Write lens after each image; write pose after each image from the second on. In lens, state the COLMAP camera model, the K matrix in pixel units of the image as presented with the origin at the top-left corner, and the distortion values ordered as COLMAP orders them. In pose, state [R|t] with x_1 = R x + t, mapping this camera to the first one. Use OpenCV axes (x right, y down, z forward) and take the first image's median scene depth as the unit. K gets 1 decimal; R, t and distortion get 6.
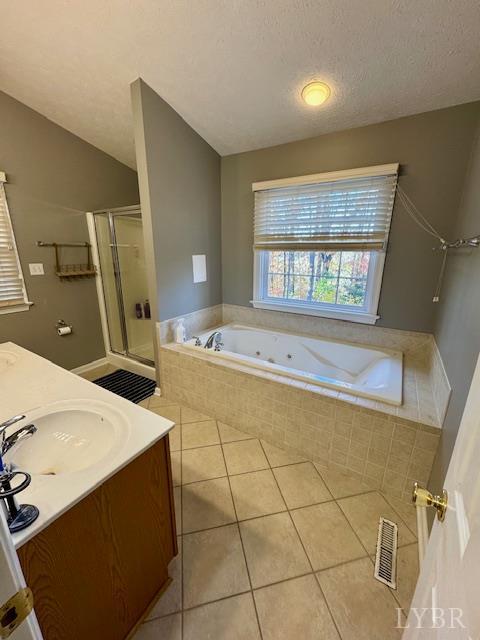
lens RADIAL K [[253.9, 0, 240.0], [0, 253.9, 320.0], [0, 0, 1]] dist [-0.000850, -0.000505]
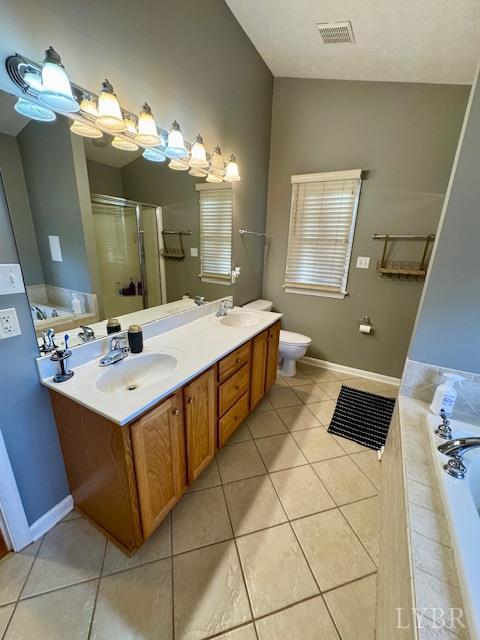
lens RADIAL K [[253.9, 0, 240.0], [0, 253.9, 320.0], [0, 0, 1]] dist [-0.000850, -0.000505]
pose [[0.055602, 0.294304, -0.954093, 0.202013], [-0.289782, 0.919197, 0.266652, -0.117025], [0.955476, 0.261653, 0.136393, 0.453272]]
